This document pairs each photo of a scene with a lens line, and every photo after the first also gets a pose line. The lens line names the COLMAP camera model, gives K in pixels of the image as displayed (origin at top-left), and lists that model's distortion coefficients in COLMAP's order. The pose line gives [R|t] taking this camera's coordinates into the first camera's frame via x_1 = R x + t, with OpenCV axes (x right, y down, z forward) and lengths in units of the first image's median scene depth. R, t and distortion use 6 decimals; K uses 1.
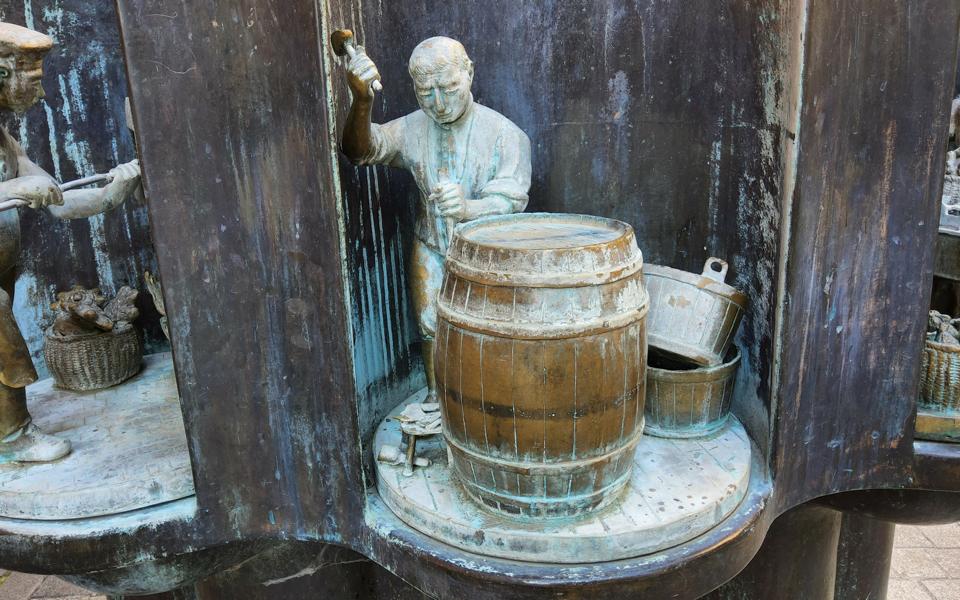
lens RADIAL K [[764.8, 0, 504.2], [0, 764.8, 303.5], [0, 0, 1]] dist [0.066915, -0.115605]
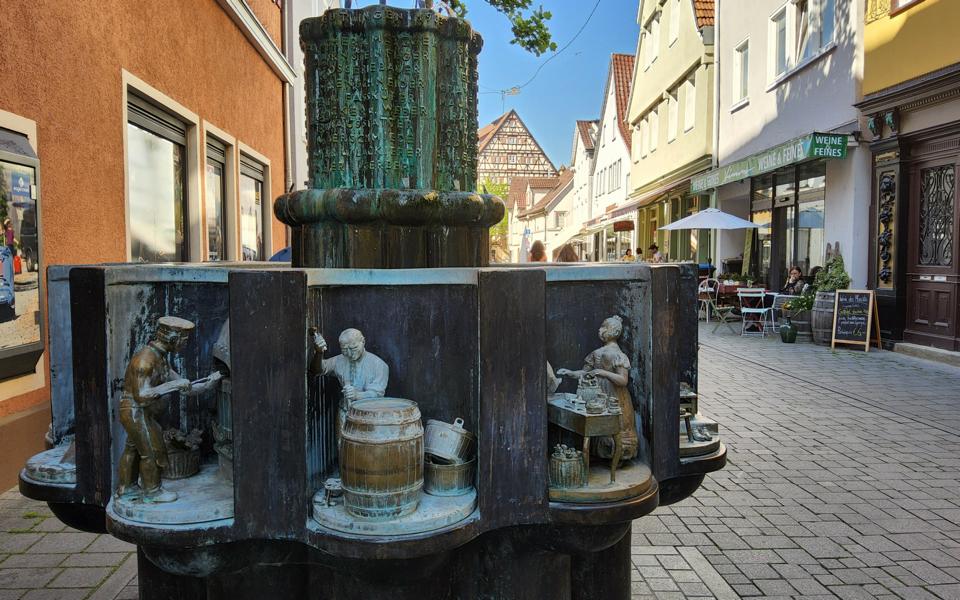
lens RADIAL K [[764.8, 0, 504.2], [0, 764.8, 303.5], [0, 0, 1]] dist [0.066915, -0.115605]
pose [[0.998533, 0.031108, 0.044318, 0.303830], [-0.020251, 0.973646, -0.227163, 0.140542], [-0.050216, 0.225932, 0.972848, -1.506276]]
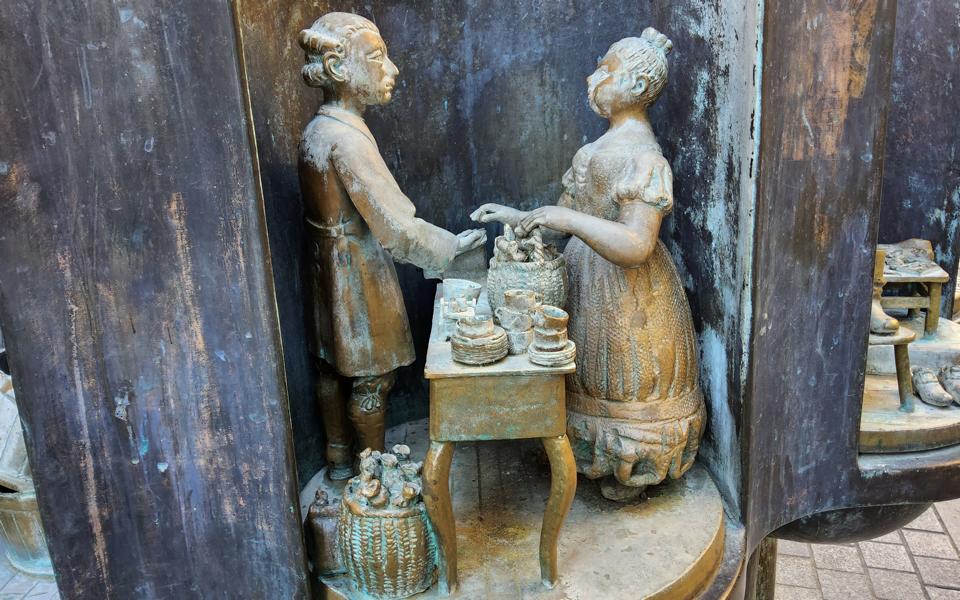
lens RADIAL K [[764.8, 0, 504.2], [0, 764.8, 303.5], [0, 0, 1]] dist [0.066915, -0.115605]
pose [[0.956163, 0.074468, -0.283207, 0.967993], [-0.075420, 0.997123, 0.007554, -0.157084], [0.282954, 0.014136, 0.959029, 0.387346]]
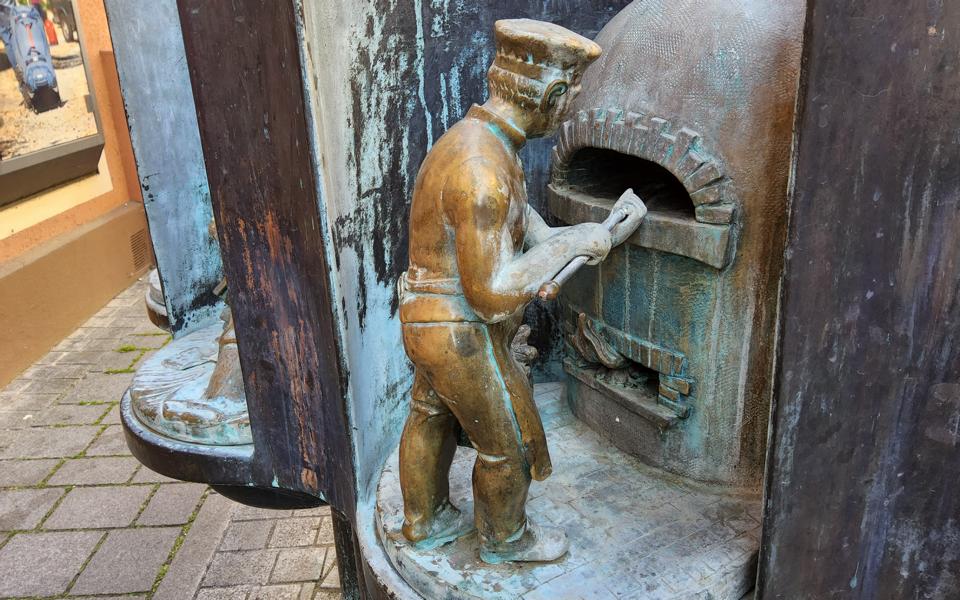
lens RADIAL K [[732.8, 0, 503.5], [0, 732.8, 304.4], [0, 0, 1]] dist [0.037235, -0.073554]
pose [[0.999985, -0.005413, 0.001140, -0.685730], [0.005330, 0.998005, 0.062910, -0.127855], [-0.001478, -0.062903, 0.998019, 0.246151]]
